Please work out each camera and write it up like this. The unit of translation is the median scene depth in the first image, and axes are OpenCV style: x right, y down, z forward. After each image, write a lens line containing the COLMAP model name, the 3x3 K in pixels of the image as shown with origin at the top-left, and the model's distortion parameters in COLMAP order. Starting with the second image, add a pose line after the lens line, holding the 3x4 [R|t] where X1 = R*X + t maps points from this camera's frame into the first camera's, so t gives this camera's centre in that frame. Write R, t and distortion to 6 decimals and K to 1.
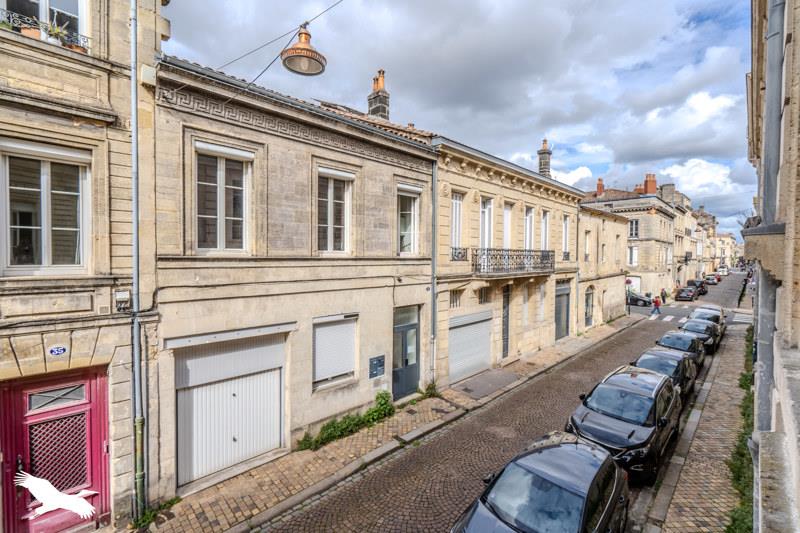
lens RADIAL K [[366.5, 0, 400.9], [0, 366.5, 265.9], [0, 0, 1]] dist [-0.004336, -0.000685]
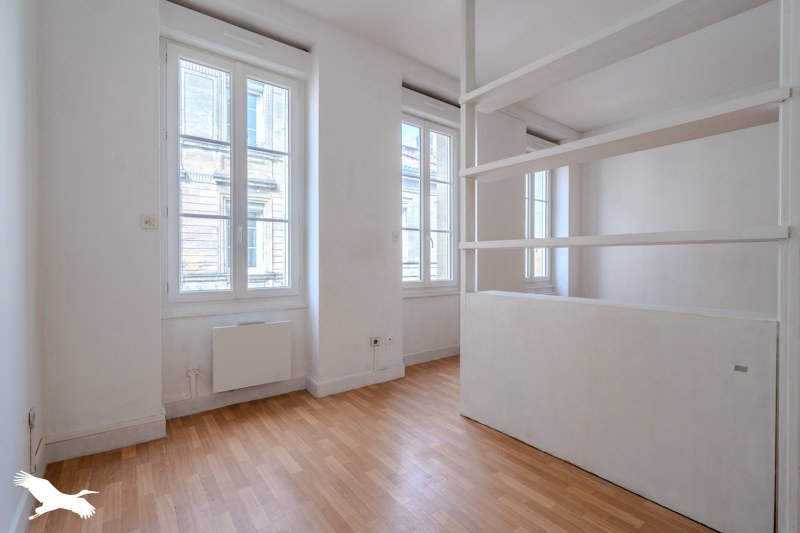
lens RADIAL K [[366.5, 0, 400.1], [0, 366.5, 266.2], [0, 0, 1]] dist [-0.004336, -0.000685]
pose [[0.990146, -0.000609, -0.140035, 0.074927], [-0.001231, 0.999914, -0.013054, 0.014308], [0.140031, 0.013097, 0.990061, -0.691983]]
